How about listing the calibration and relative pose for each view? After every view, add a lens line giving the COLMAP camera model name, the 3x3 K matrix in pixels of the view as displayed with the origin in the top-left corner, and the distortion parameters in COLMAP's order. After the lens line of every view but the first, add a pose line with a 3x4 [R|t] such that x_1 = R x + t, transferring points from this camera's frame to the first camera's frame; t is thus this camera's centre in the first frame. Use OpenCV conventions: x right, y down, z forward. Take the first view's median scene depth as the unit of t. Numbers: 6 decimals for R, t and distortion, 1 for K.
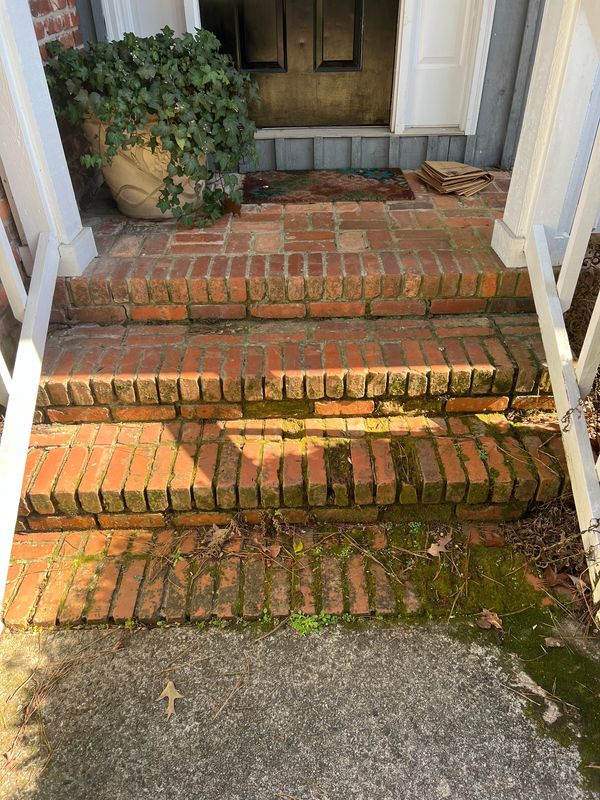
lens RADIAL K [[598.8, 0, 301.6], [0, 598.8, 399.5], [0, 0, 1]] dist [0.012142, -0.022509]
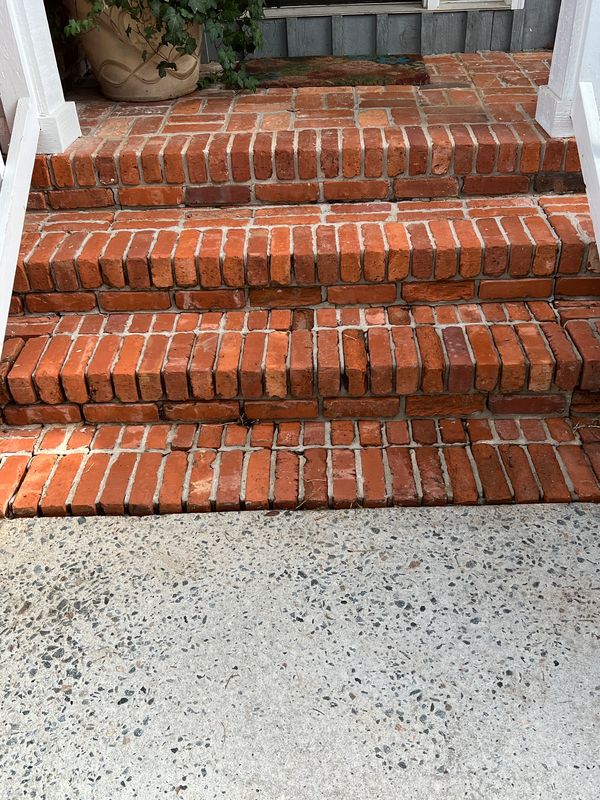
lens RADIAL K [[767.1, 0, 300.5], [0, 767.1, 400.1], [0, 0, 1]] dist [0.001729, 0.000000]
pose [[0.999365, -0.000039, -0.035642, 0.019420], [-0.000573, 0.999852, -0.017180, 0.165844], [0.035637, 0.017190, 0.999217, -0.102680]]
